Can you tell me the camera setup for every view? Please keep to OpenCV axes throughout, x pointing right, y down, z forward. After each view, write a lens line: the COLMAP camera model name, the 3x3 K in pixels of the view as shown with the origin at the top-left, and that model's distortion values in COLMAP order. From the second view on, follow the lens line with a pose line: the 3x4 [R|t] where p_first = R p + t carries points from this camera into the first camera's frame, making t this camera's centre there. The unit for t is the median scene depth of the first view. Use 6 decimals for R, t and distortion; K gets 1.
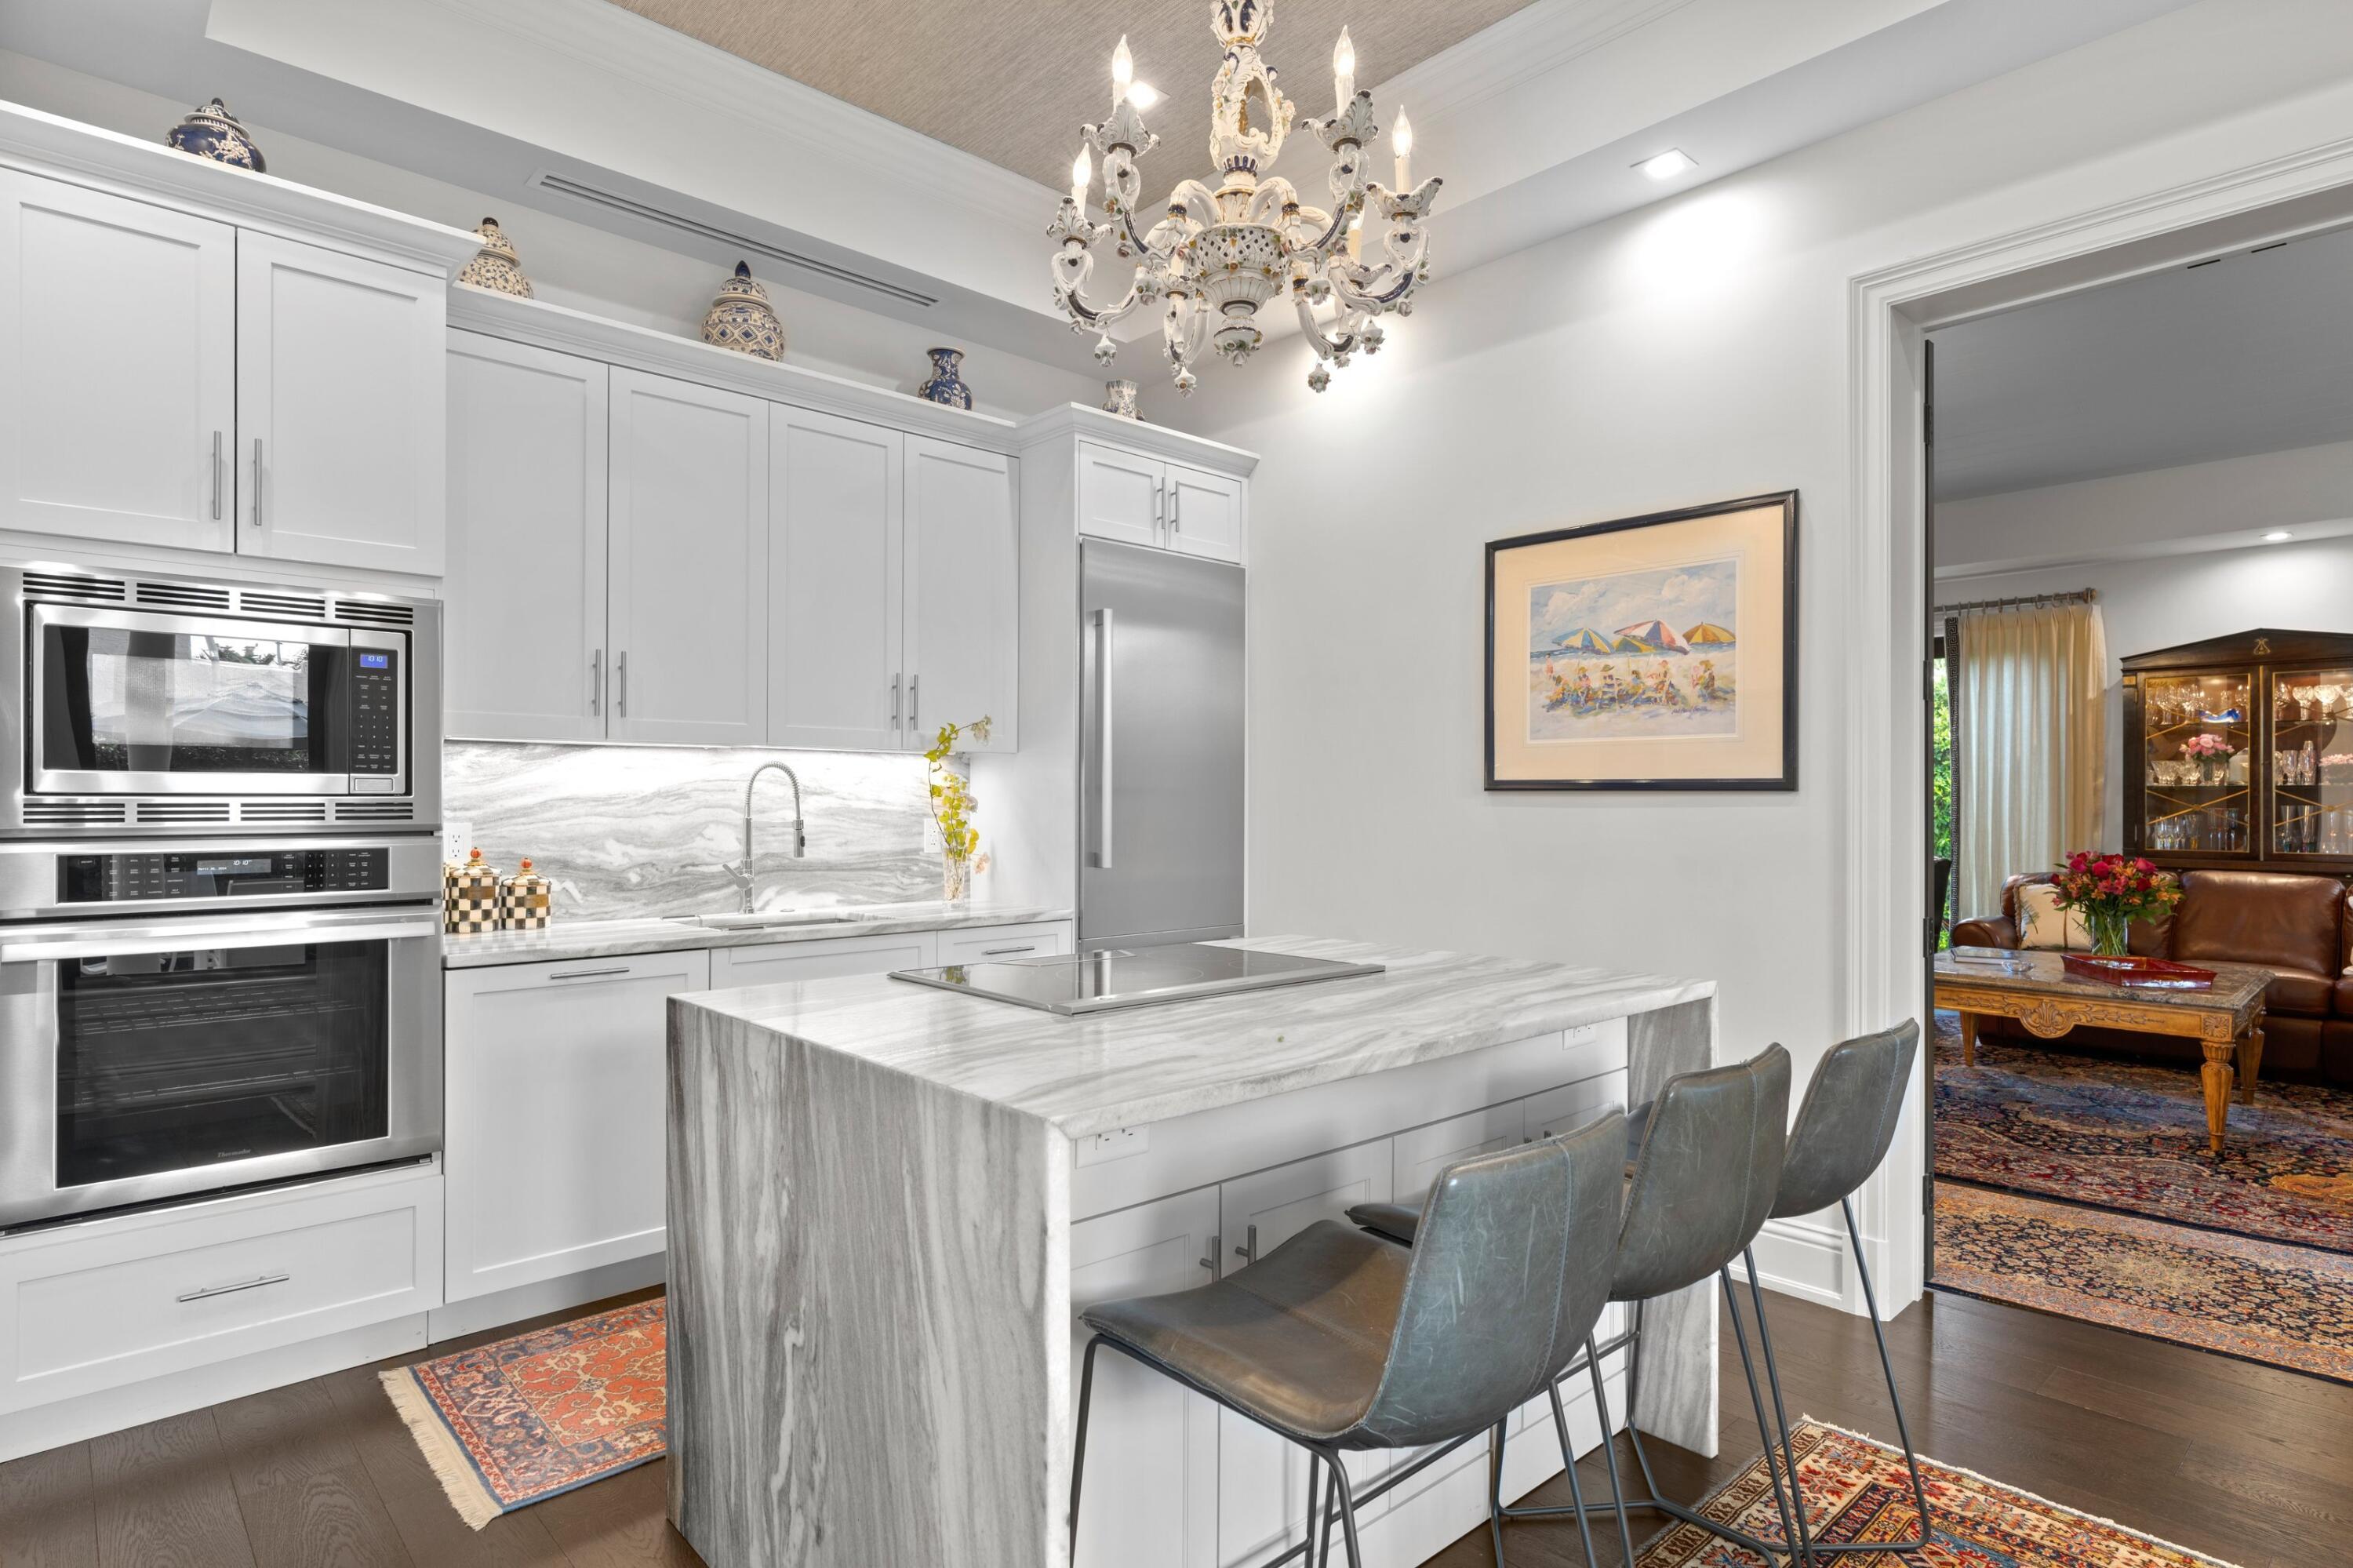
lens RADIAL K [[1248.9, 0, 1183.3], [0, 1248.9, 801.1], [0, 0, 1]] dist [-0.004832, 0.001027]
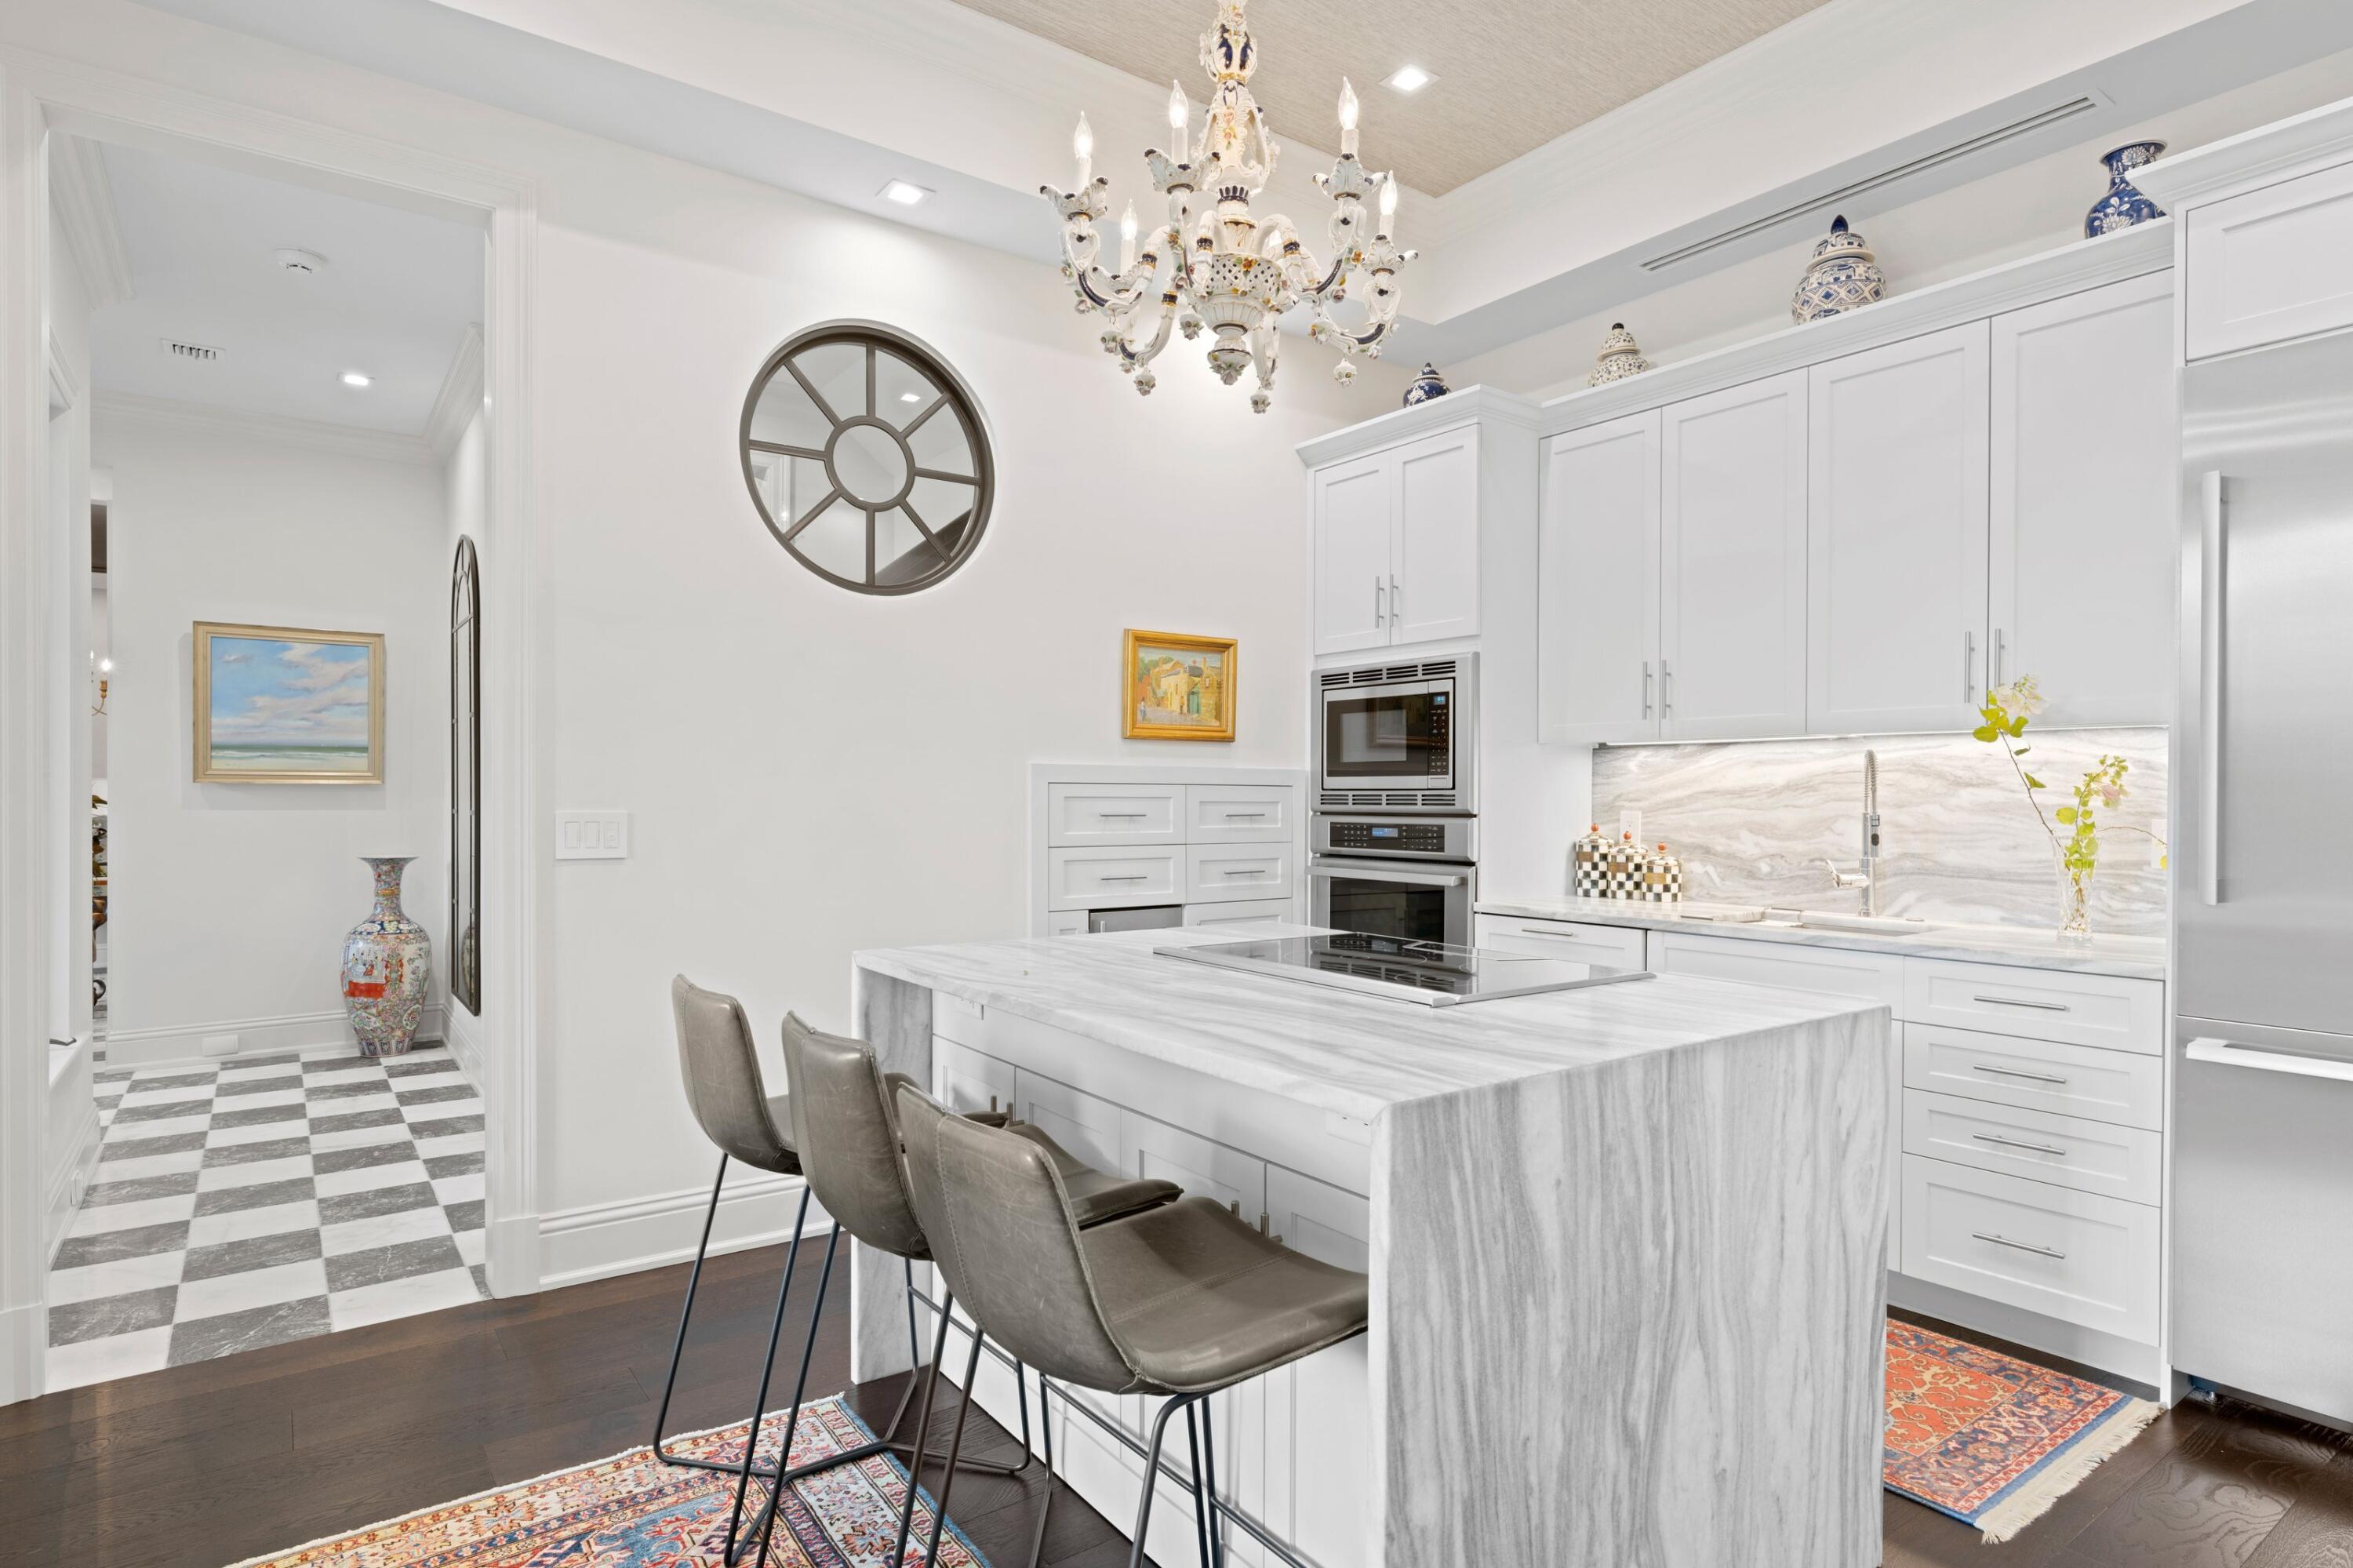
lens RADIAL K [[1248.9, 0, 1183.3], [0, 1248.9, 801.1], [0, 0, 1]] dist [-0.004832, 0.001027]
pose [[-0.113929, 0.005035, -0.993476, 0.707662], [-0.001833, 0.999984, 0.005279, 0.001459], [0.993487, 0.002422, -0.113918, 0.692920]]
